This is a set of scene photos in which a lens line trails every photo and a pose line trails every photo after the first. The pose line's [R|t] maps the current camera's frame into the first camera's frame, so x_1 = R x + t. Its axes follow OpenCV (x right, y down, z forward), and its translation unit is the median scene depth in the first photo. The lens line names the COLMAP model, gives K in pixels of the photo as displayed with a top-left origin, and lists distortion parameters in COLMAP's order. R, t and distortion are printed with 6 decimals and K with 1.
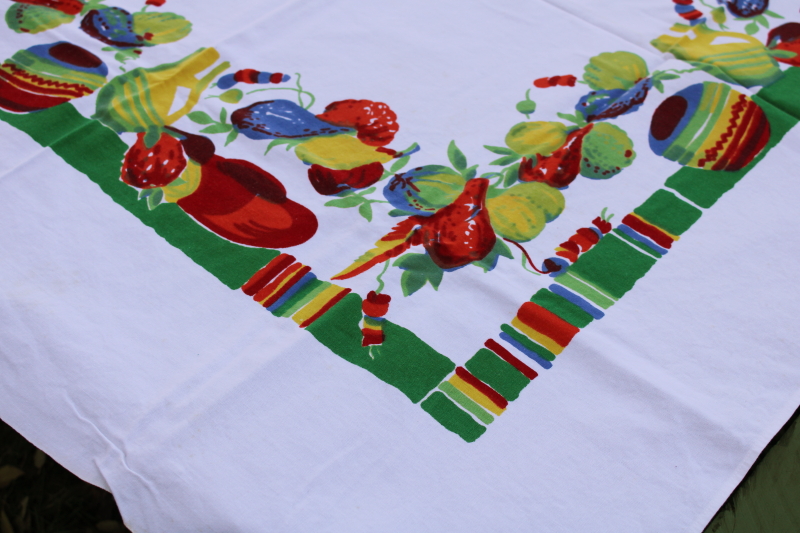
lens RADIAL K [[1238.2, 0, 400.7], [0, 1238.2, 267.6], [0, 0, 1]] dist [-0.028770, 0.000000]
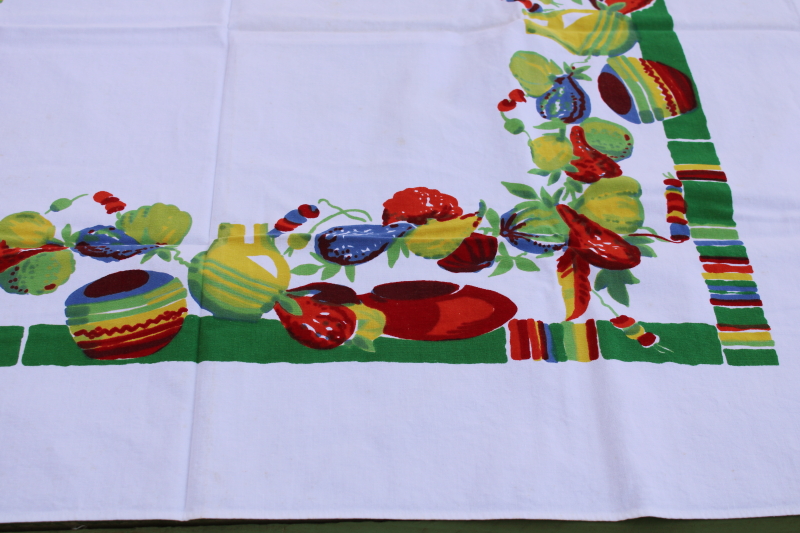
lens RADIAL K [[1238.2, 0, 399.7], [0, 1238.2, 266.3], [0, 0, 1]] dist [-0.028770, 0.000000]
pose [[0.691580, 0.556089, -0.460958, 0.864938], [-0.529213, 0.824436, 0.200596, -0.475175], [0.491579, 0.105217, 0.864453, 0.217306]]
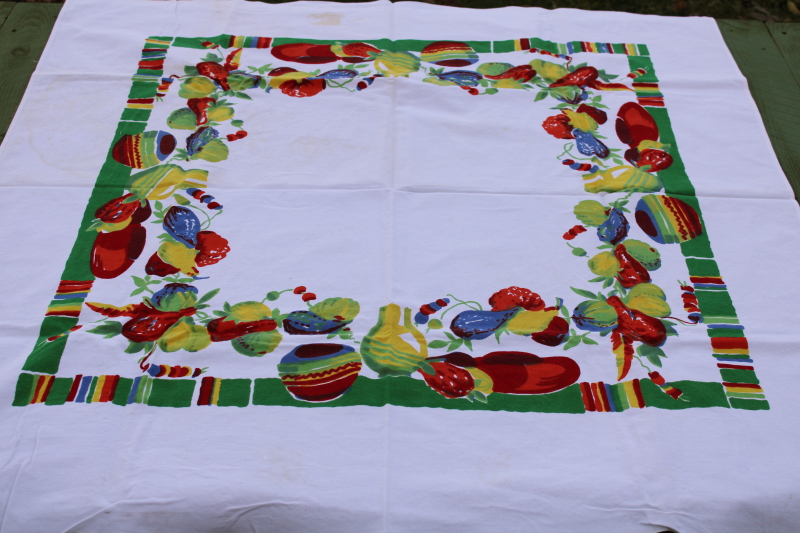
lens RADIAL K [[1238.2, 0, 399.1], [0, 1238.2, 266.4], [0, 0, 1]] dist [-0.028770, 0.000000]
pose [[0.748511, -0.393697, 0.533605, -0.960453], [0.461641, 0.887040, 0.006900, -0.238664], [-0.476045, 0.241169, 0.845706, -0.243810]]
